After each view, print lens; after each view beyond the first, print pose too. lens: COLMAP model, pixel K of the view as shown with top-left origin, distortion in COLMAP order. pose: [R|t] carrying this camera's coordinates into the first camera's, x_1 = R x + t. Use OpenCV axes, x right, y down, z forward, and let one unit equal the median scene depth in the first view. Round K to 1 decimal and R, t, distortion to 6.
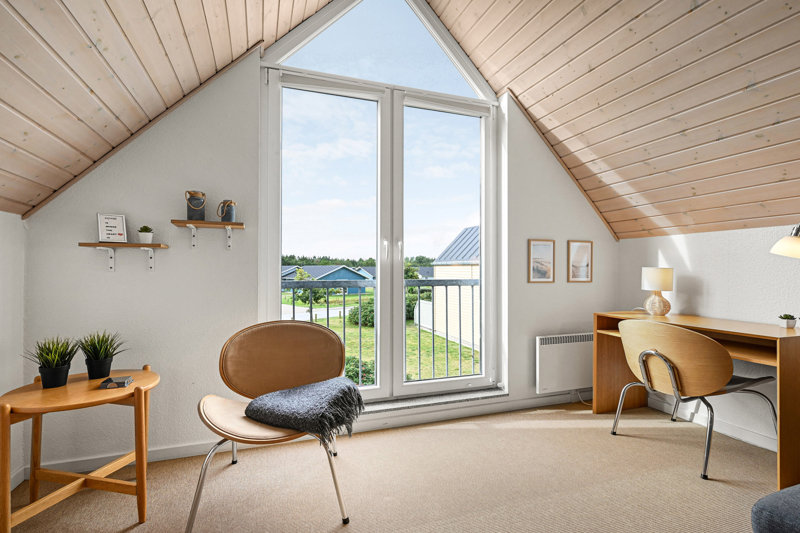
lens RADIAL K [[380.3, 0, 400.0], [0, 380.3, 266.5], [0, 0, 1]] dist [-0.000241, 0.000210]
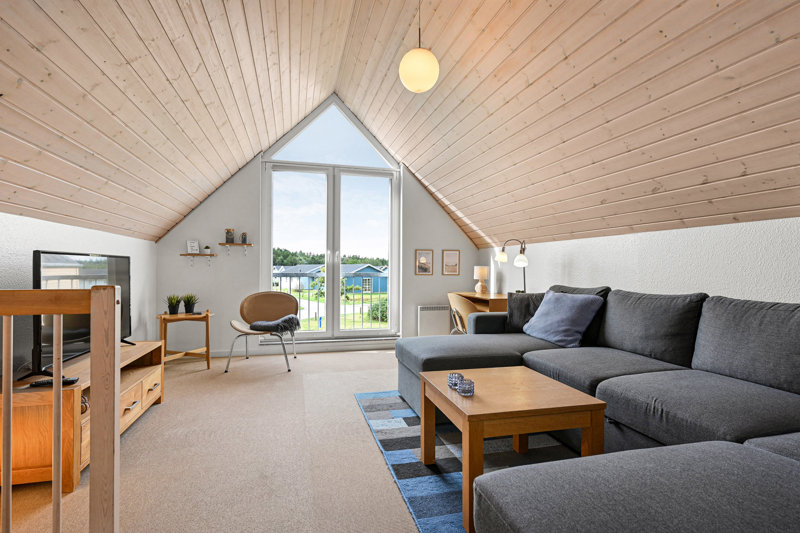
lens RADIAL K [[399.9, 0, 400.0], [0, 399.9, 266.5], [0, 0, 1]] dist [-0.001696, -0.000329]
pose [[0.995774, 0.002957, -0.091789, 0.466663], [-0.002722, 0.999993, 0.002678, 0.000270], [0.091796, -0.002417, 0.995775, -0.861830]]
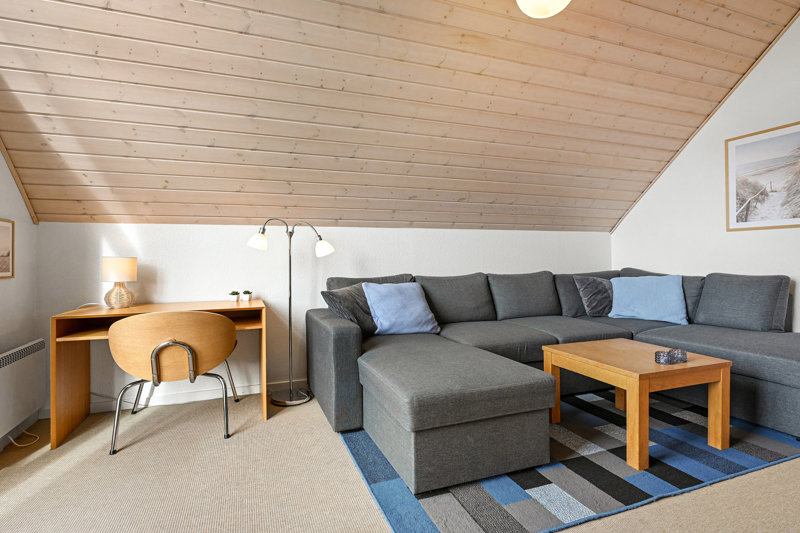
lens RADIAL K [[384.9, 0, 360.3], [0, 384.9, 260.1], [0, 0, 1]] dist [-0.004204, -0.000140]
pose [[0.036223, -0.008750, 0.999305, -0.284999], [0.001969, 0.999960, 0.008684, 0.004022], [-0.999342, 0.001653, 0.036239, 0.441857]]
